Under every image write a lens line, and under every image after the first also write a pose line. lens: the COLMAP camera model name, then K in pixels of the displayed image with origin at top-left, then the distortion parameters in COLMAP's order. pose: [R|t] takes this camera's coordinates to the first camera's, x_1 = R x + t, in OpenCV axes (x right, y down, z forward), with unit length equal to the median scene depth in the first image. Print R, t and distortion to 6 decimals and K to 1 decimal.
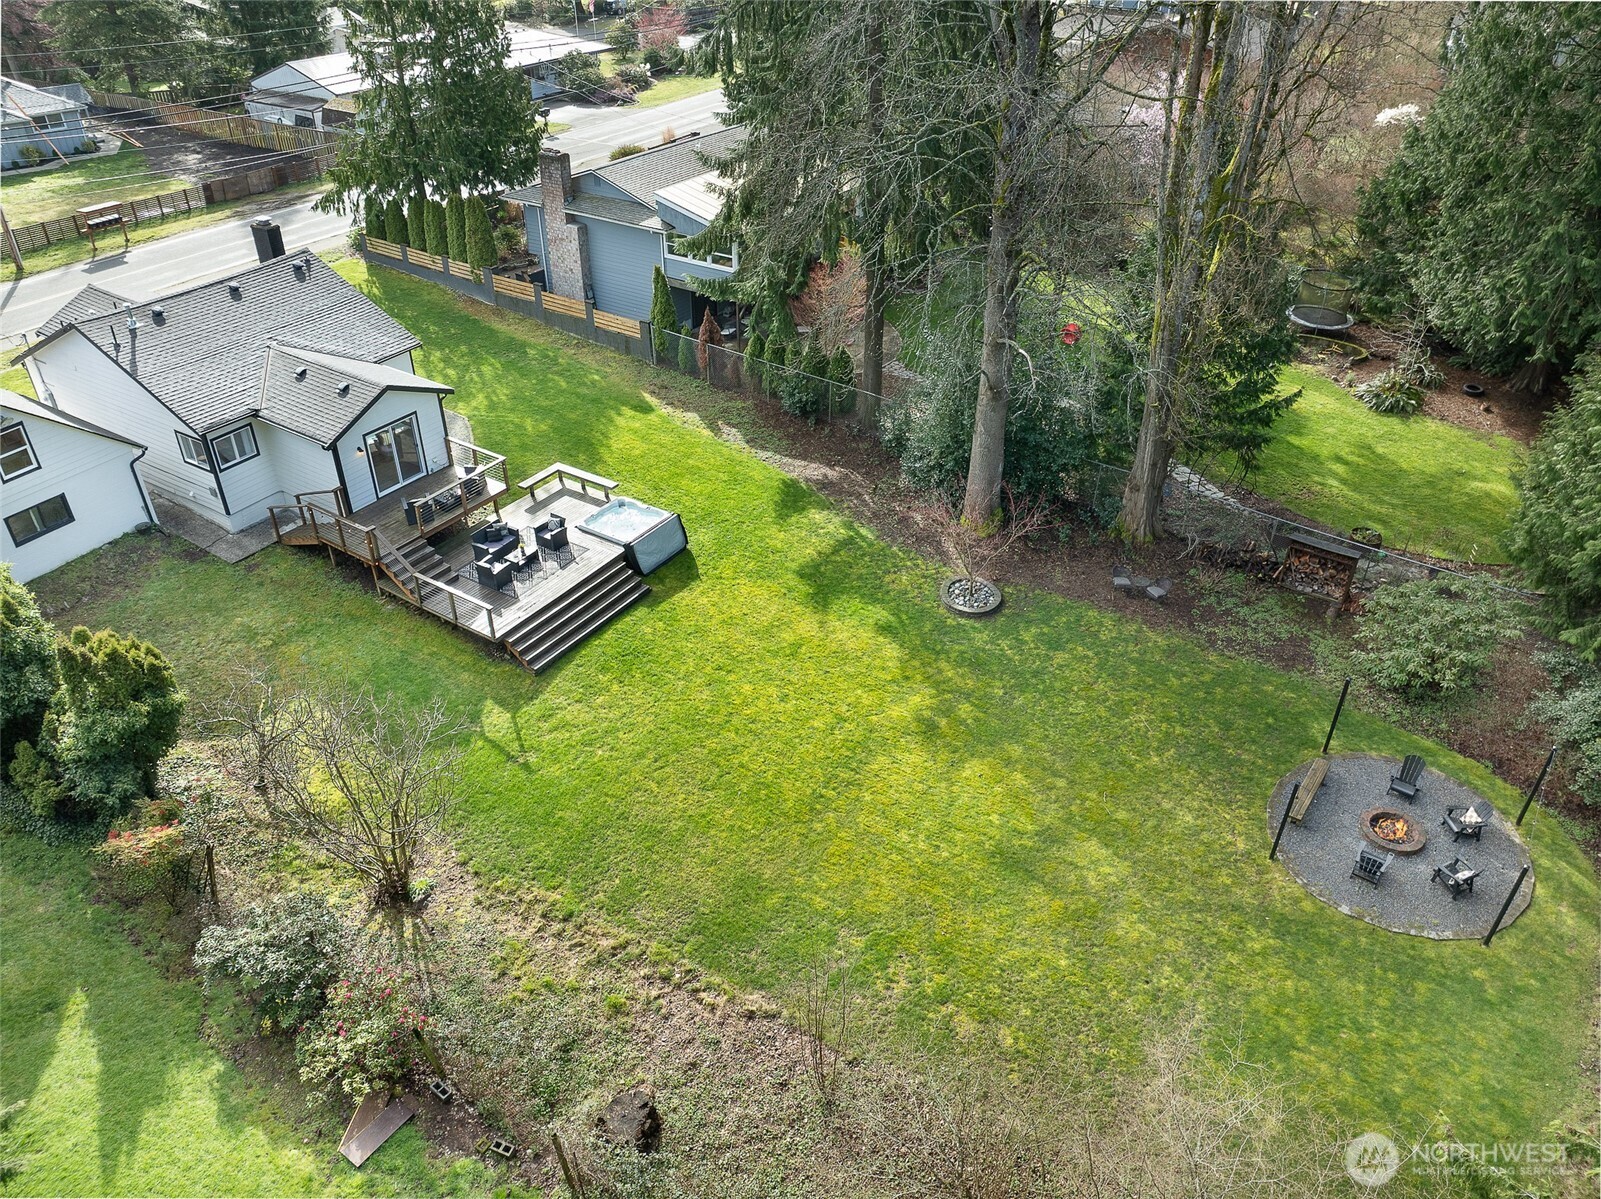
lens RADIAL K [[1171.1, 0, 808.8], [0, 1171.1, 611.2], [0, 0, 1]] dist [-0.025200, 0.000478]
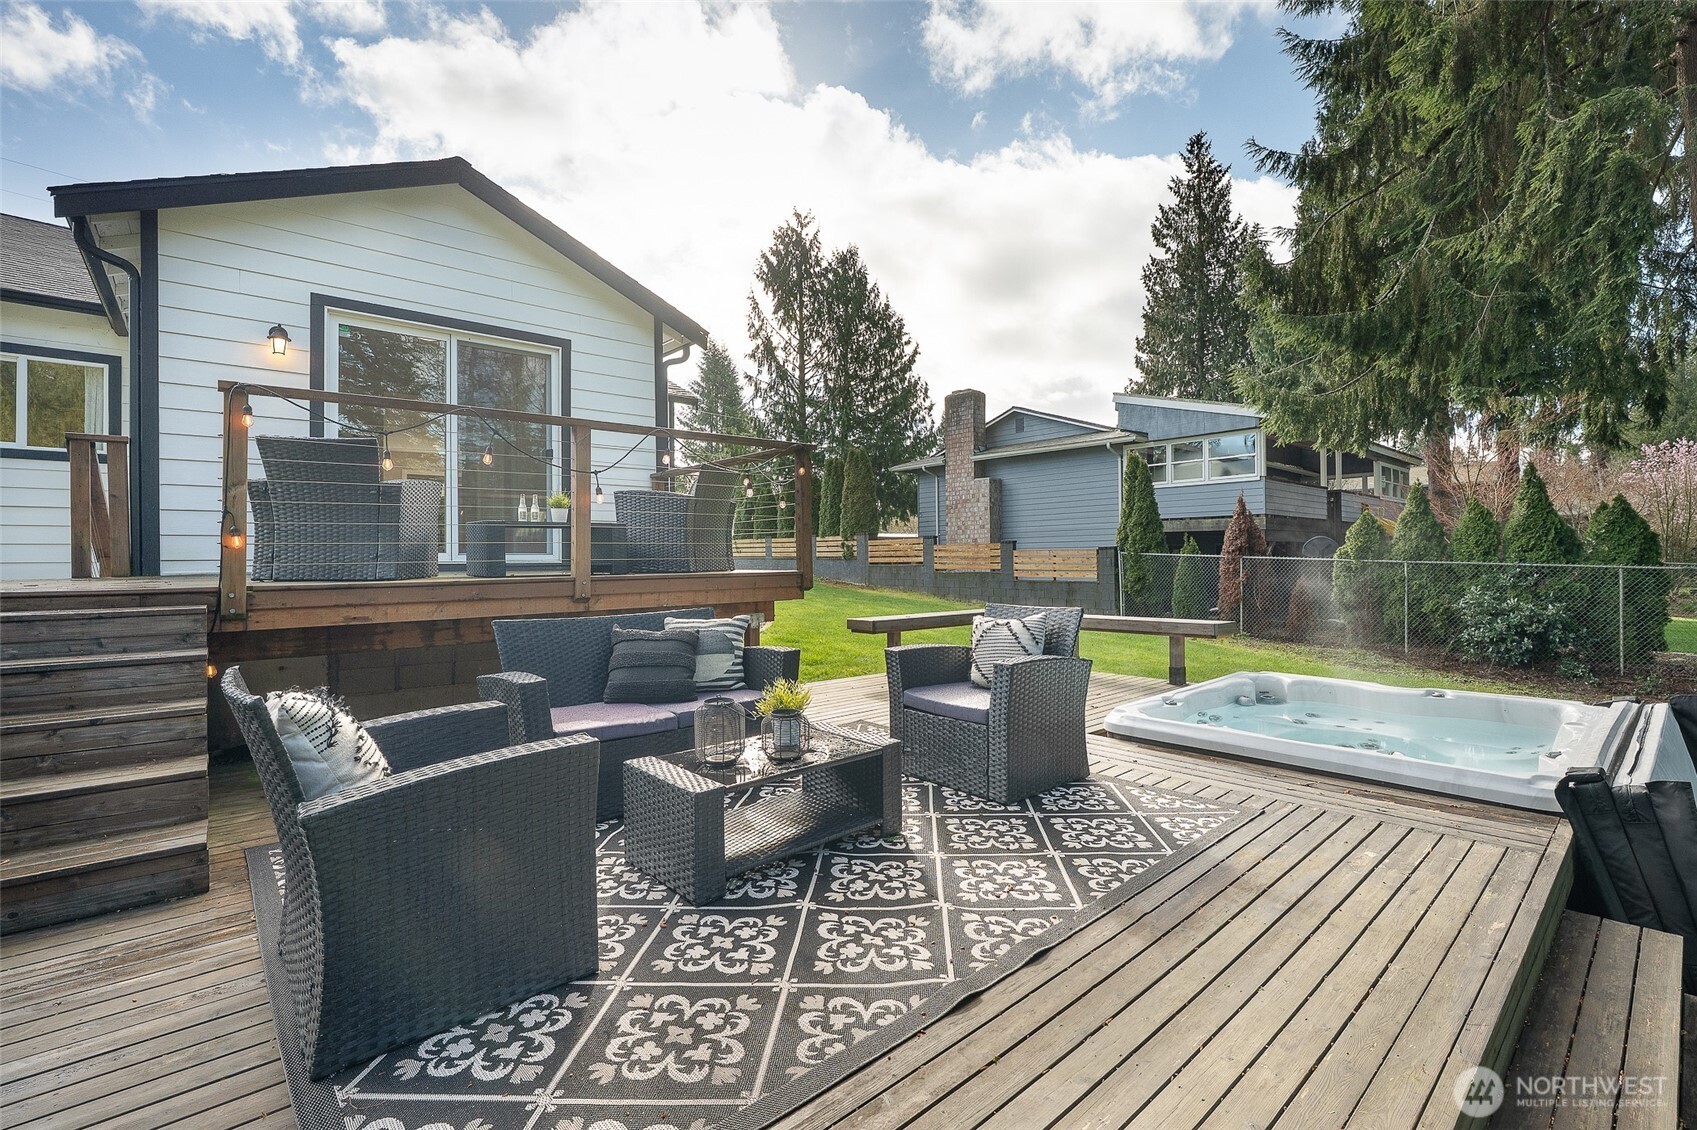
lens RADIAL K [[738.4, 0, 868.5], [0, 738.4, 557.6], [0, 0, 1]] dist [-0.002015, -0.000121]
pose [[0.964408, -0.020531, -0.263622, -0.153241], [-0.138315, 0.810535, -0.569124, -0.015563], [0.225359, 0.585331, 0.778846, 0.663218]]
